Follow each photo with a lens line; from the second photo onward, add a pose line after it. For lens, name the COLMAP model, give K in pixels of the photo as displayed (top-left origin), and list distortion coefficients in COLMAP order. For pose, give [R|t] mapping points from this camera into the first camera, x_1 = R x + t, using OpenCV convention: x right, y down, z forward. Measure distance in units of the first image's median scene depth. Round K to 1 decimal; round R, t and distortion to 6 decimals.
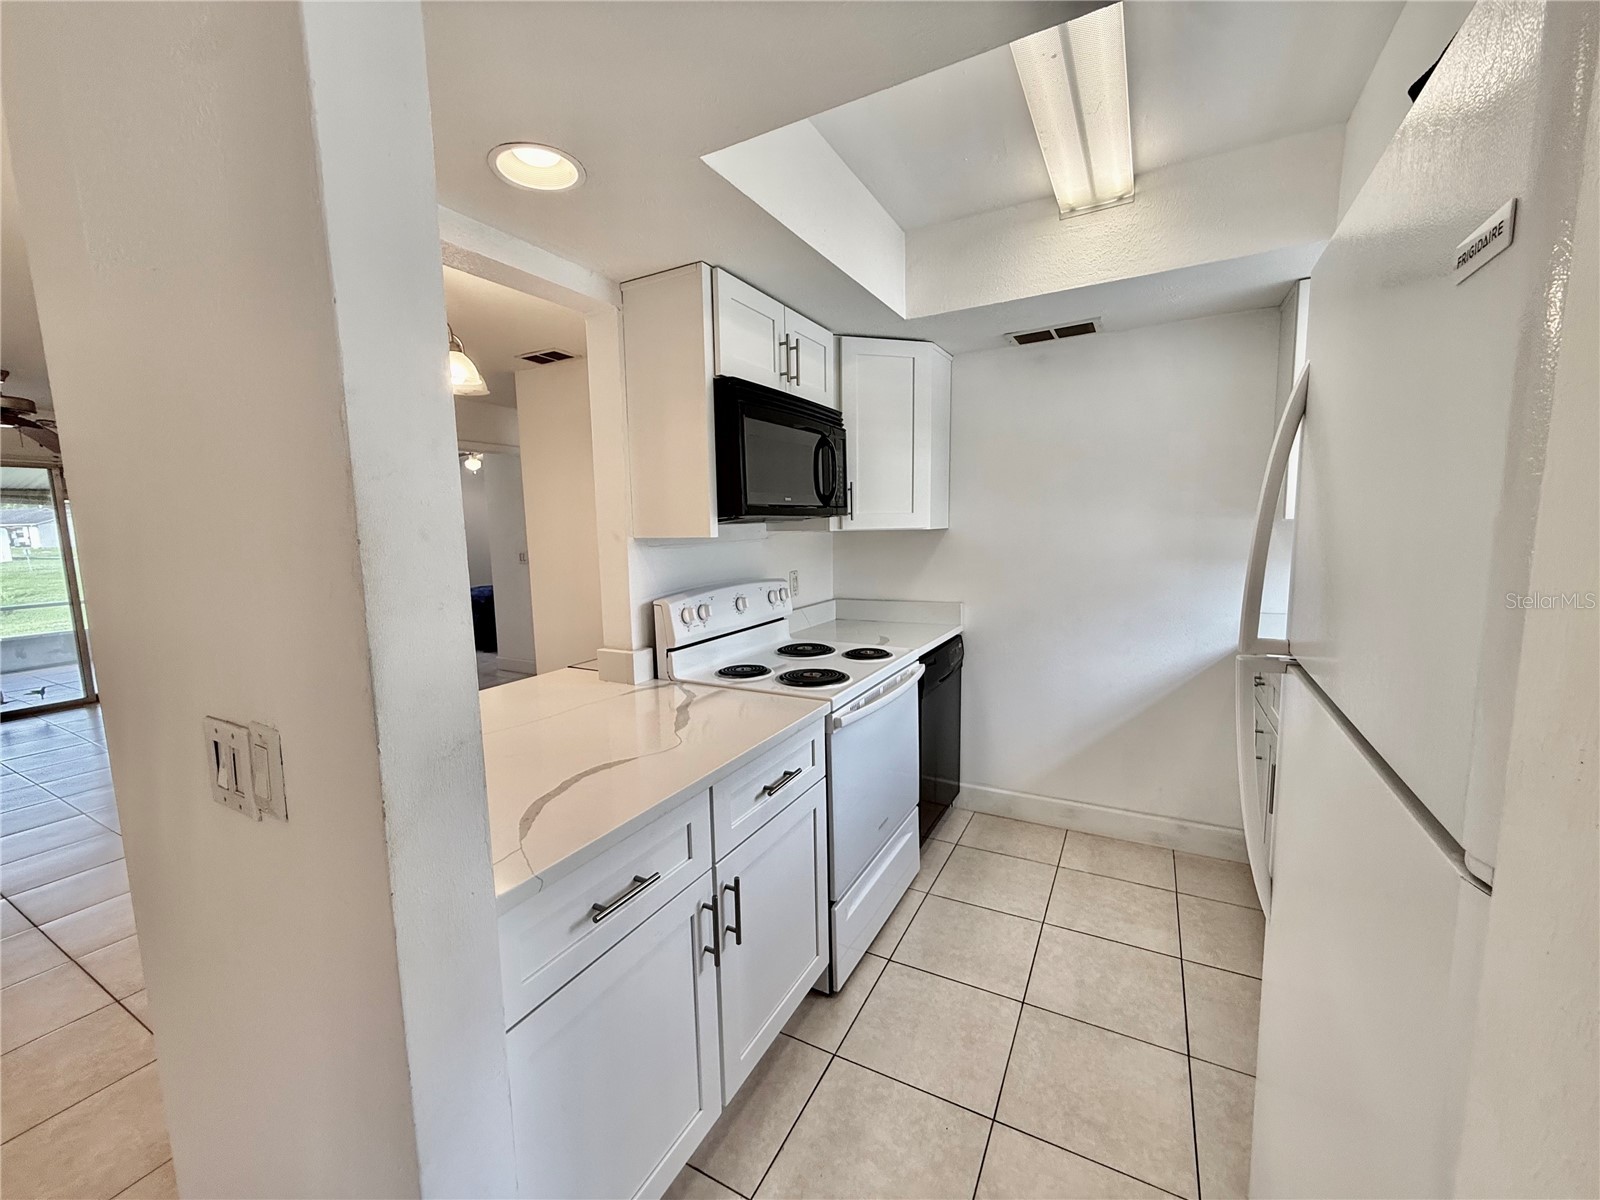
lens RADIAL K [[636.1, 0, 797.5], [0, 636.1, 599.4], [0, 0, 1]] dist [-0.001144, 0.000101]
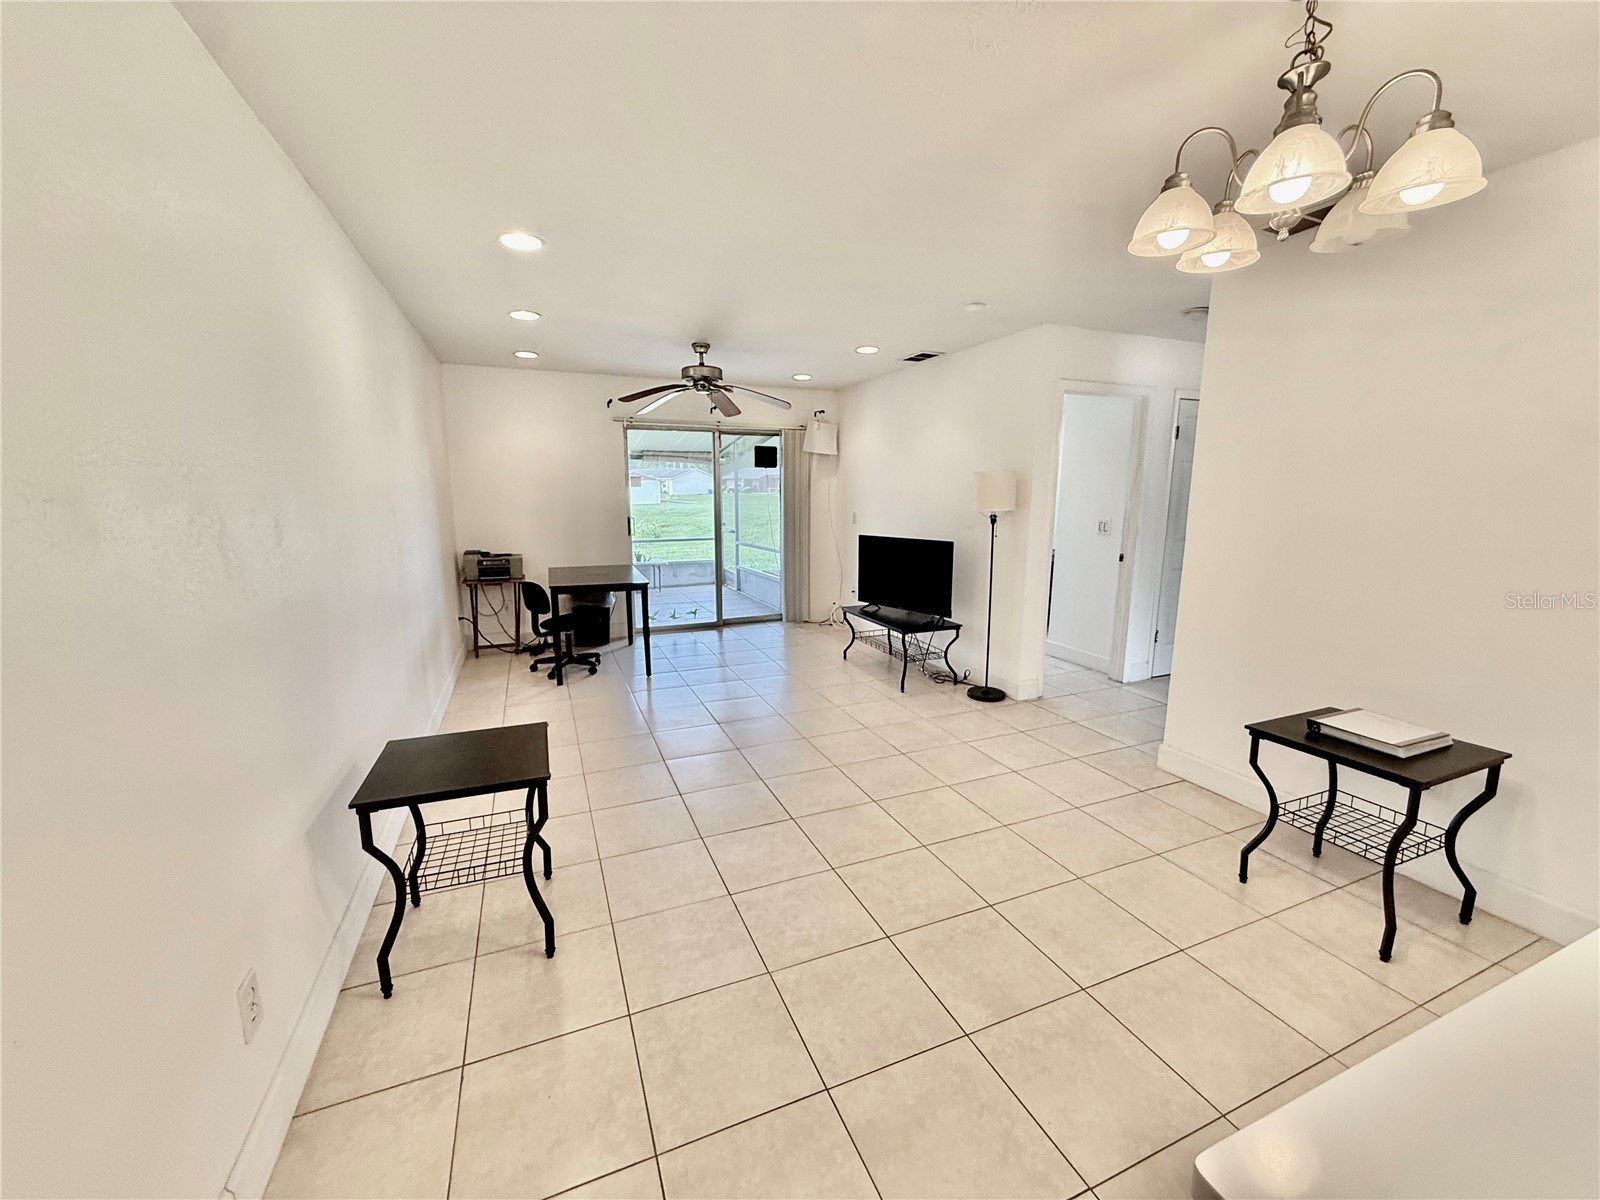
lens RADIAL K [[636.1, 0, 797.5], [0, 636.1, 599.4], [0, 0, 1]] dist [-0.001144, 0.000101]
pose [[0.778637, 0.129227, -0.614024, -0.638137], [-0.092418, 0.991509, 0.091478, -0.035560], [0.620632, -0.014482, 0.783968, 0.341308]]
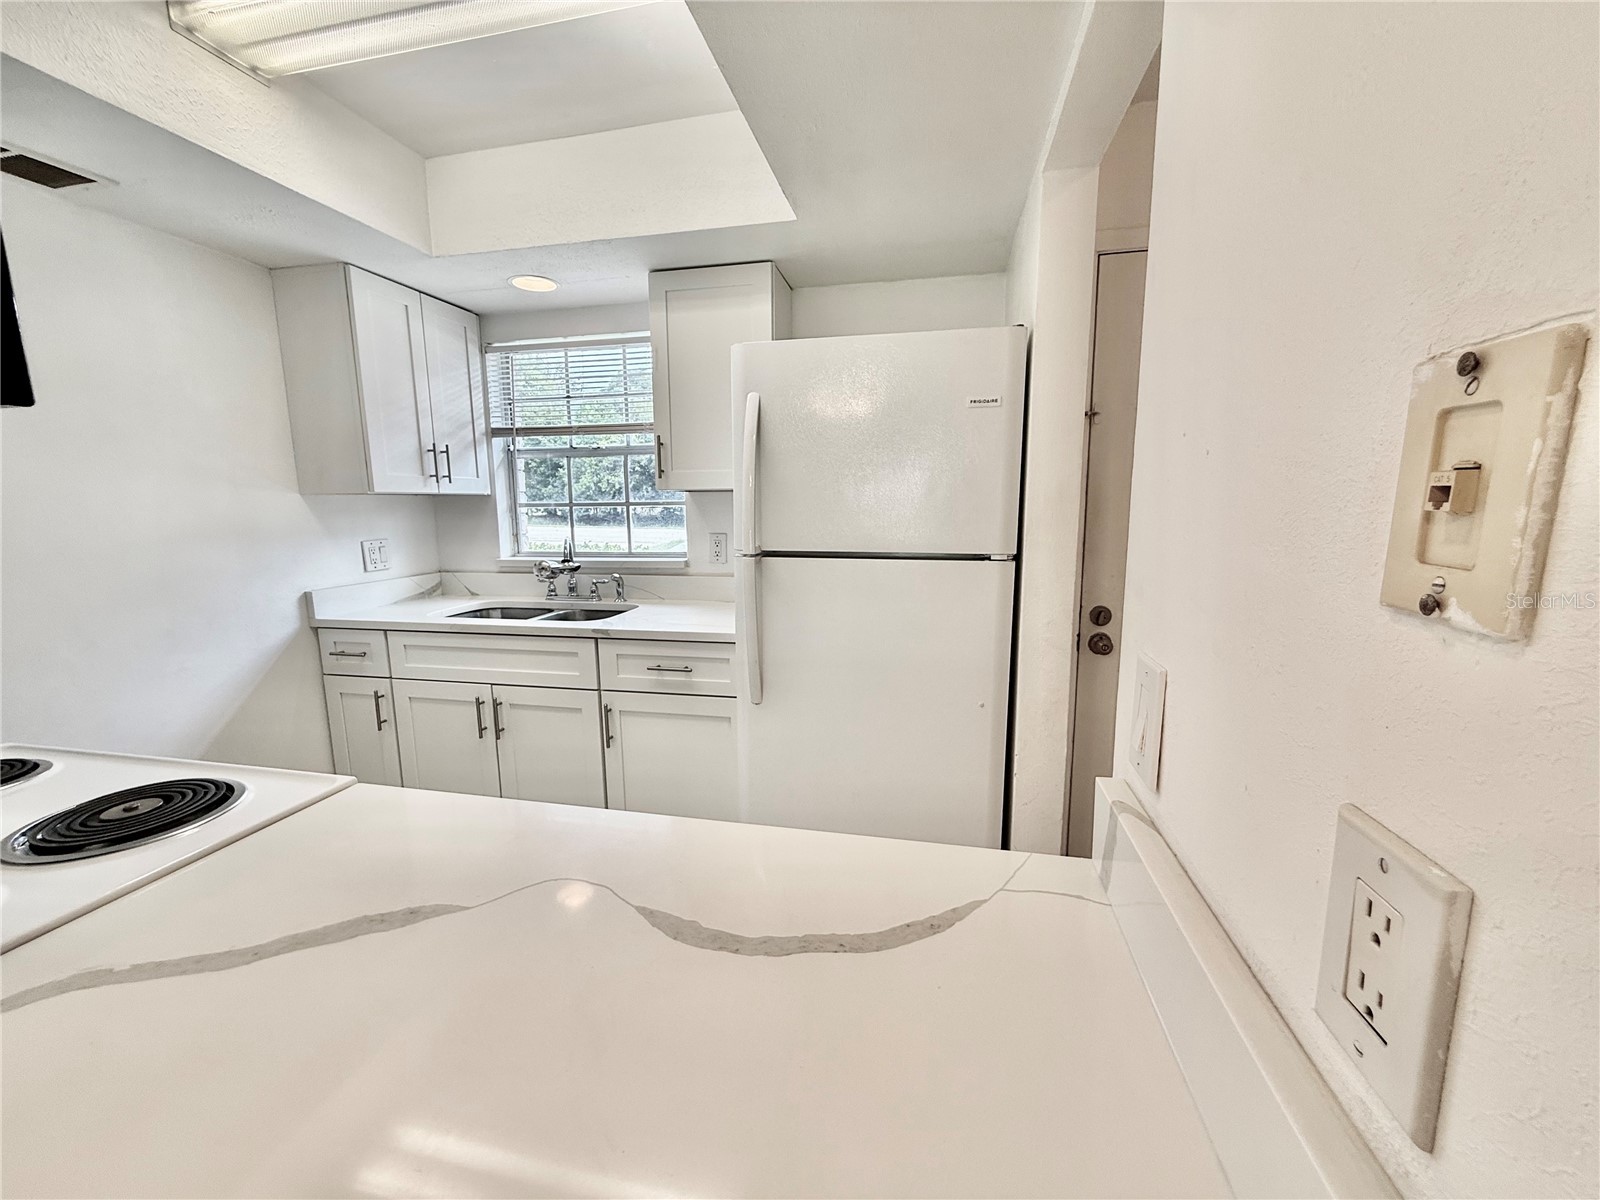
lens RADIAL K [[638.8, 0, 796.7], [0, 638.8, 598.4], [0, 0, 1]] dist [0.000804, 0.000394]
pose [[-0.282022, -0.117070, 0.952238, -0.471020], [0.132247, 0.978309, 0.159443, -0.028471], [-0.950250, 0.170897, -0.260423, 0.632145]]
